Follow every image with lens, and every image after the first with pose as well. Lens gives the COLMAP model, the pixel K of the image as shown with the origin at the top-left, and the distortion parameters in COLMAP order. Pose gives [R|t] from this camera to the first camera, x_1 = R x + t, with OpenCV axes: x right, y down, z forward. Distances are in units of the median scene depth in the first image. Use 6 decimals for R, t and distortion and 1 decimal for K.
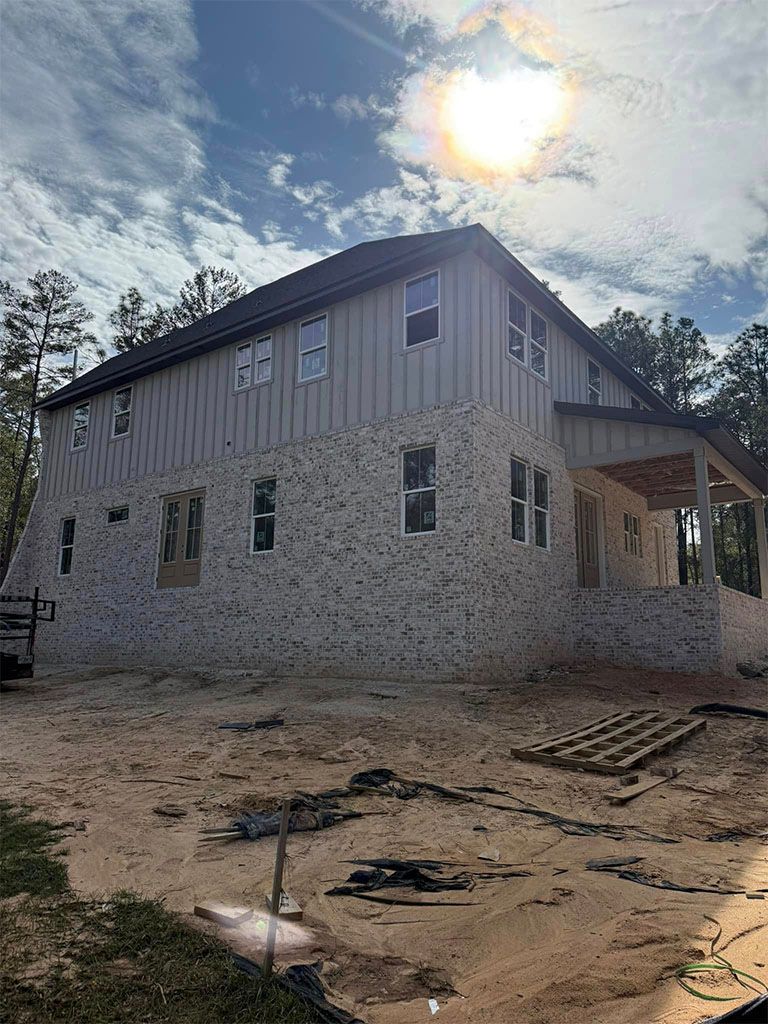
lens RADIAL K [[712.0, 0, 384.0], [0, 712.0, 512.0], [0, 0, 1]] dist [0.128011, -0.185500]
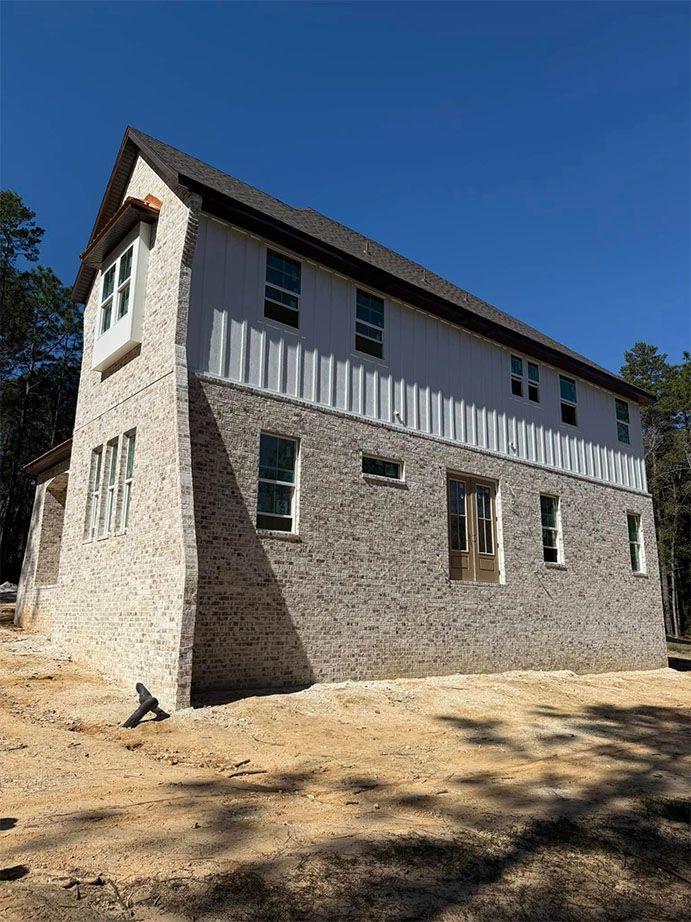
lens RADIAL K [[641.1, 0, 345.5], [0, 641.1, 461.0], [0, 0, 1]] dist [0.128011, -0.185500]
pose [[0.215827, 0.217841, 0.951821, -1.317058], [-0.206941, 0.962857, -0.173443, 0.156474], [-0.954251, -0.159537, 0.252890, 1.147306]]
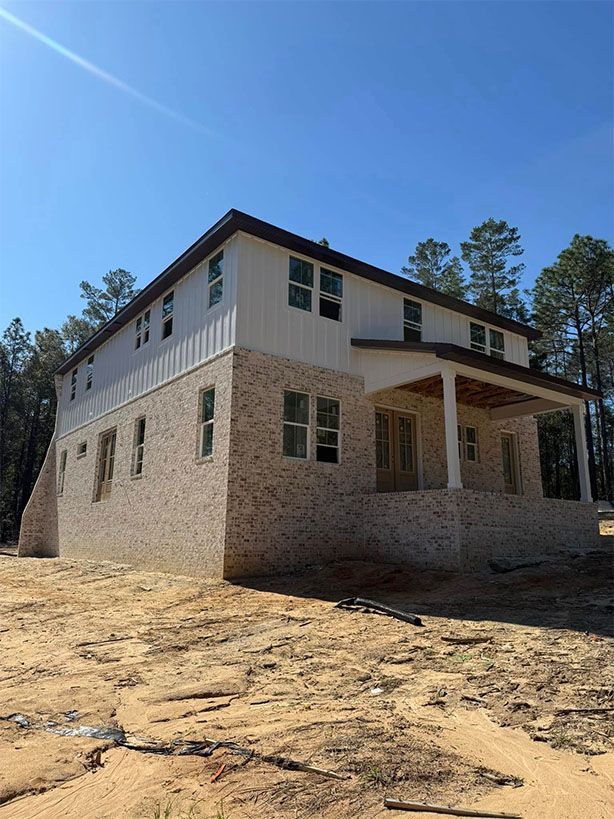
lens RADIAL K [[569.5, 0, 307.0], [0, 569.5, 409.5], [0, 0, 1]] dist [0.128011, -0.185500]
pose [[0.963531, -0.064346, -0.259745, 0.439108], [0.057435, 0.997766, -0.034119, -0.007186], [0.261360, 0.017956, 0.965074, 0.058903]]
